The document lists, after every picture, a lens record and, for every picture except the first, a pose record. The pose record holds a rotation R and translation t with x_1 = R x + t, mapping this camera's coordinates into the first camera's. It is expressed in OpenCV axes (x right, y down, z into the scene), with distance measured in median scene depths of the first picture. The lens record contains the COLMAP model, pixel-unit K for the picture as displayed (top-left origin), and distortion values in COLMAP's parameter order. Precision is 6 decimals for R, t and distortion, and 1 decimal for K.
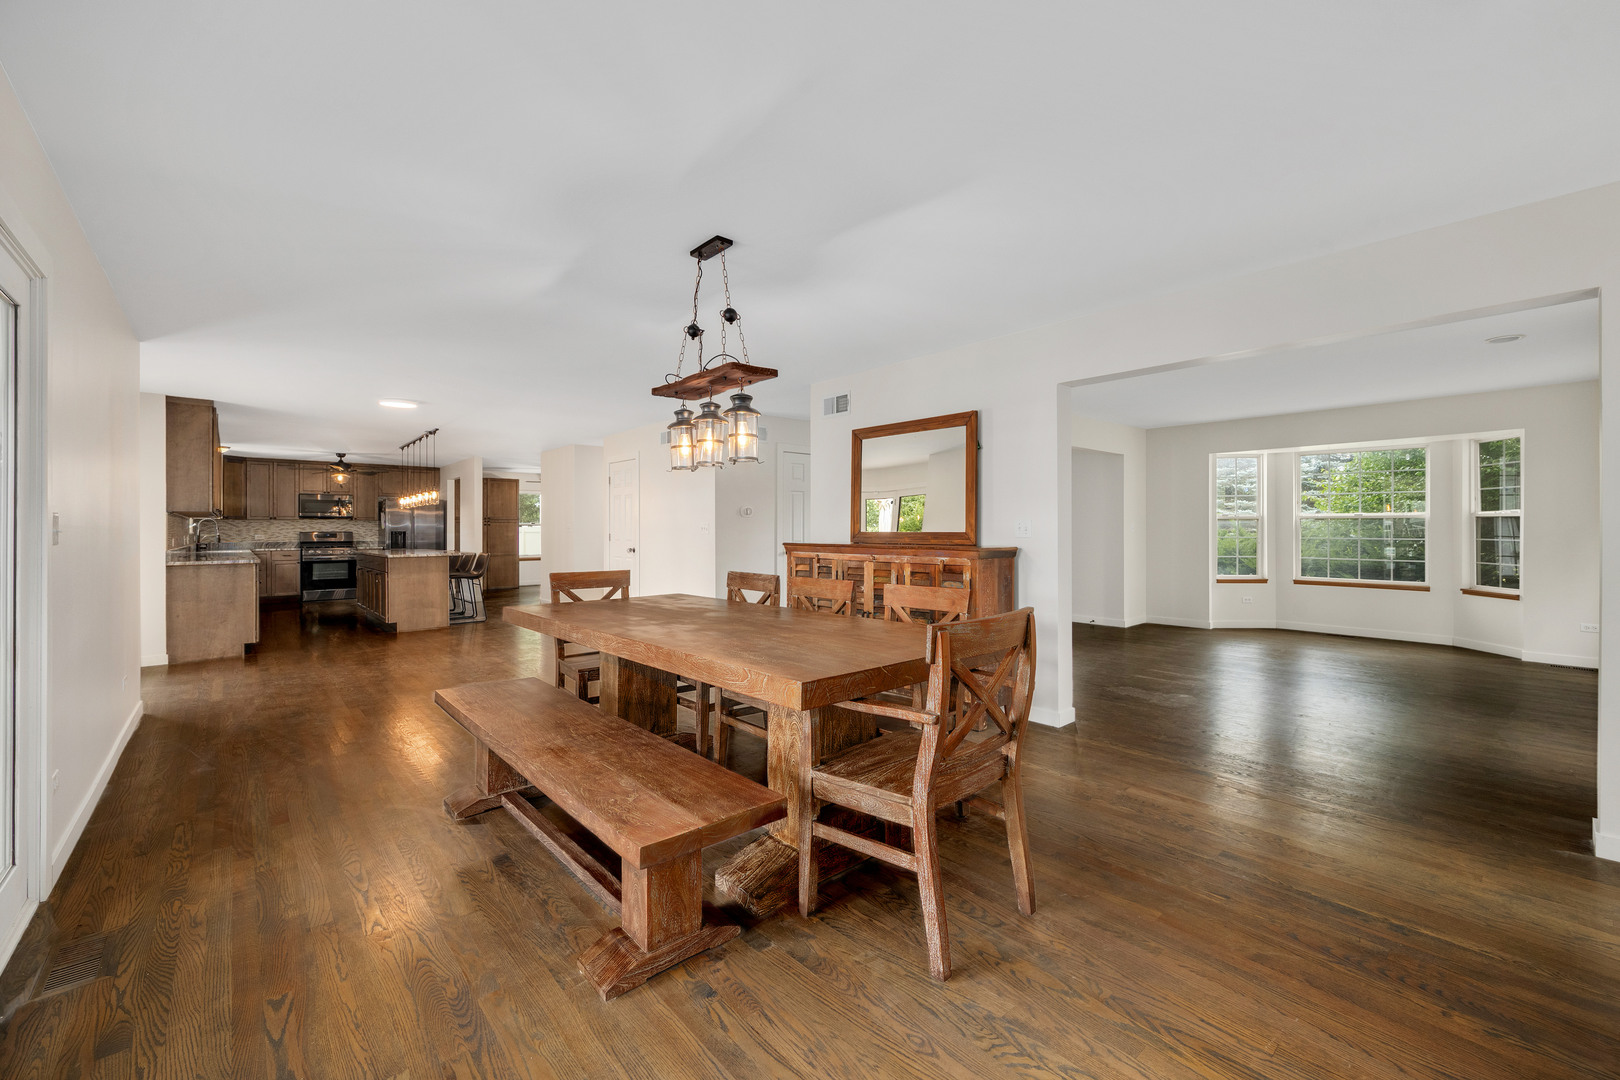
lens RADIAL K [[672.5, 0, 839.5], [0, 672.5, 523.3], [0, 0, 1]] dist [-0.000514, -0.000146]
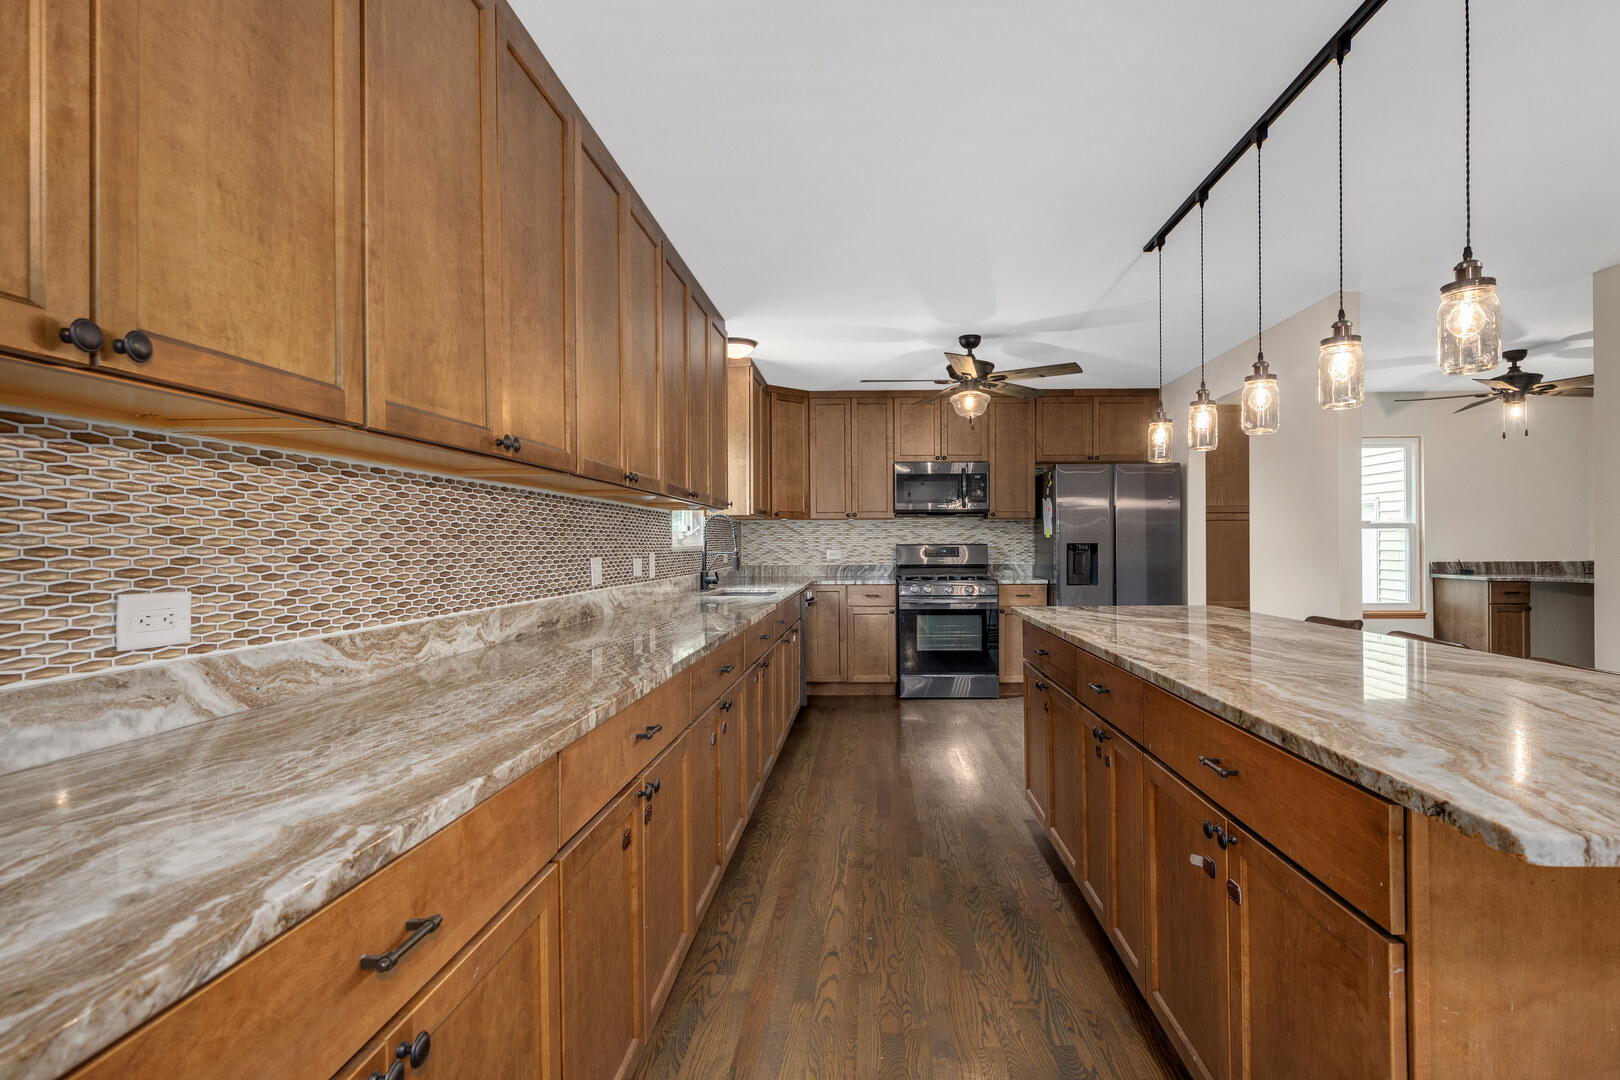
lens RADIAL K [[811.0, 0, 854.7], [0, 811.0, 543.9], [0, 0, 1]] dist [0.001583, 0.000857]
pose [[0.726243, 0.002031, -0.687435, -0.440970], [0.007386, 0.999915, 0.010757, 0.006190], [0.687399, -0.012890, 0.726166, 0.577849]]
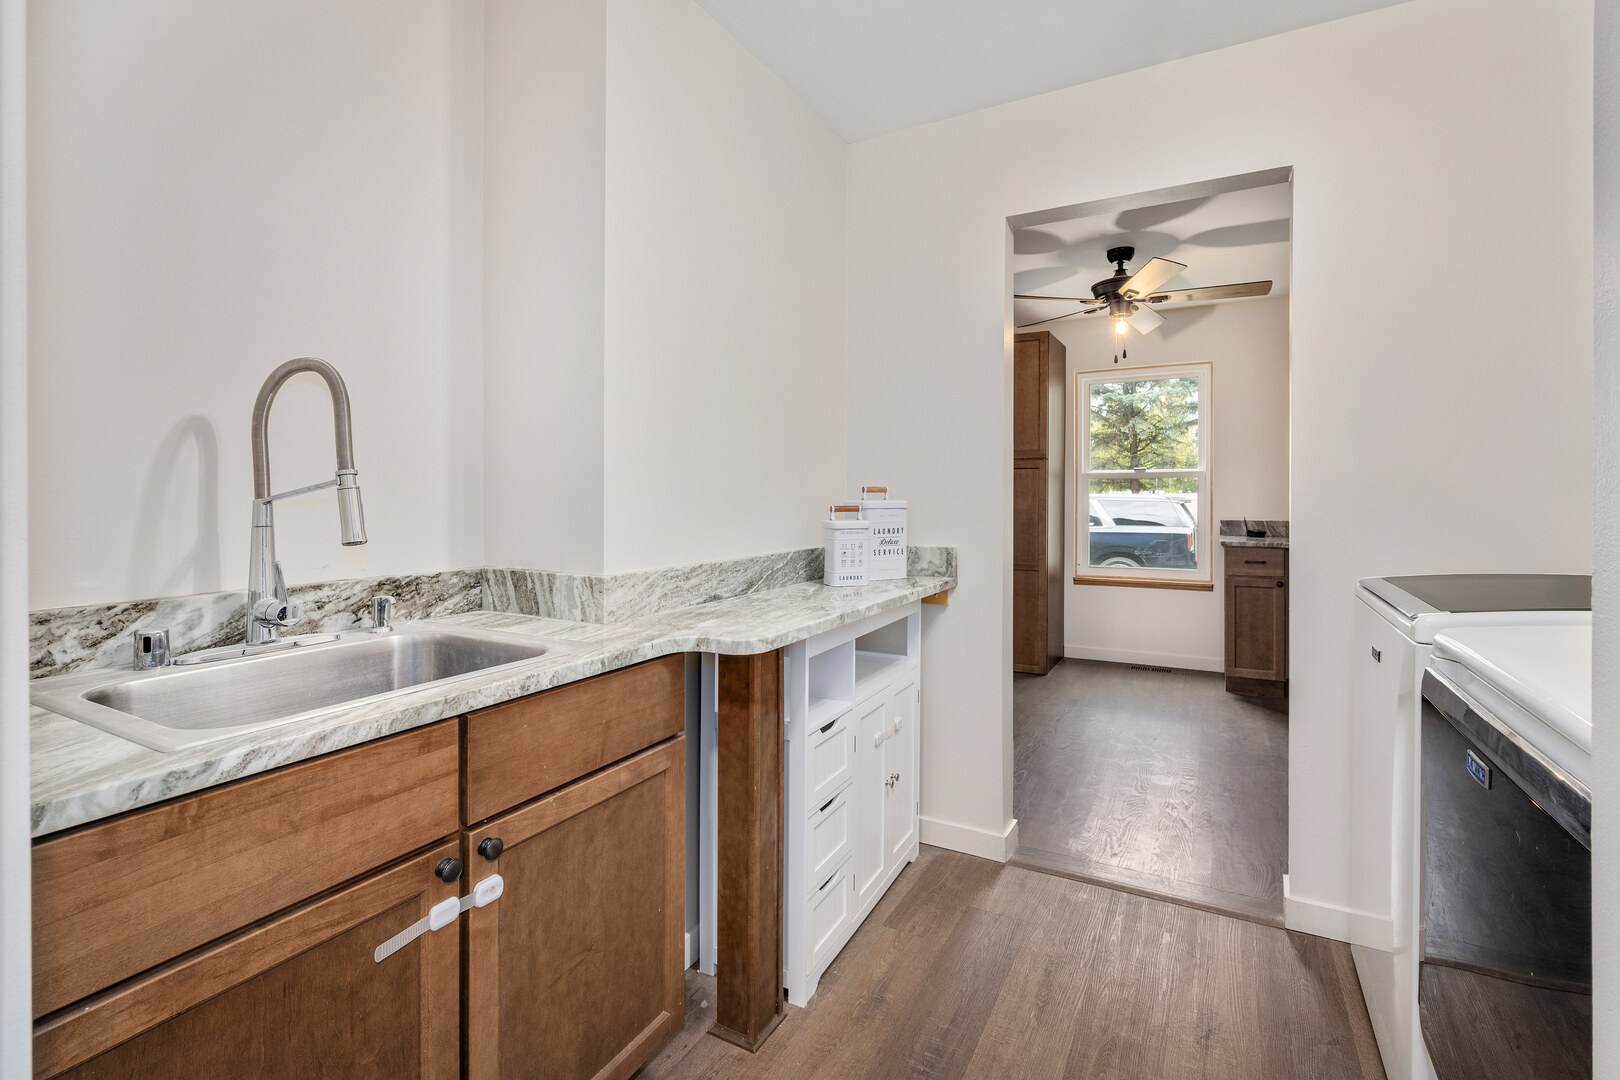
lens RADIAL K [[732.3, 0, 808.4], [0, 732.3, 496.3], [0, 0, 1]] dist [-0.000461, -0.000021]
pose [[0.326291, 0.003663, -0.945262, -0.224793], [0.008315, 0.999943, 0.006745, 0.010804], [0.945233, -0.010061, 0.326242, 0.937643]]
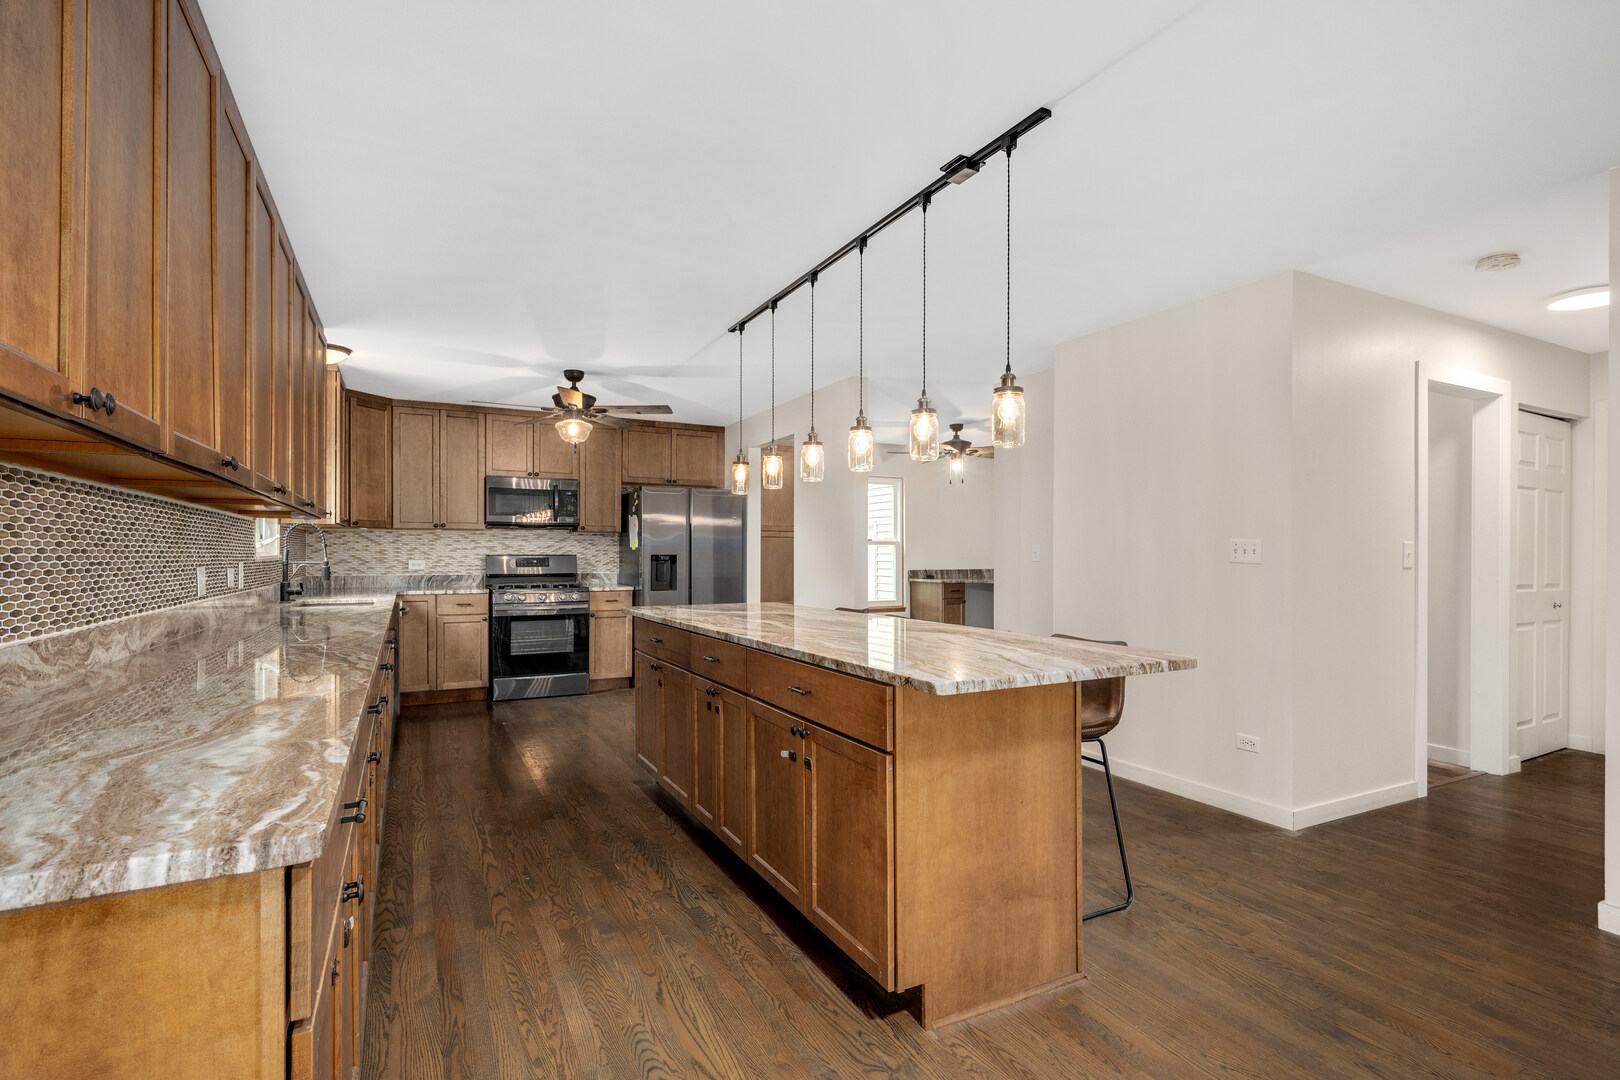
lens RADIAL K [[788.1, 0, 825.0], [0, 788.1, 553.0], [0, 0, 1]] dist [0.000306, -0.000050]
pose [[0.969290, 0.006138, -0.245843, -0.430703], [-0.004042, 0.999951, 0.009028, 0.005298], [0.245887, -0.007758, 0.969268, 0.513805]]
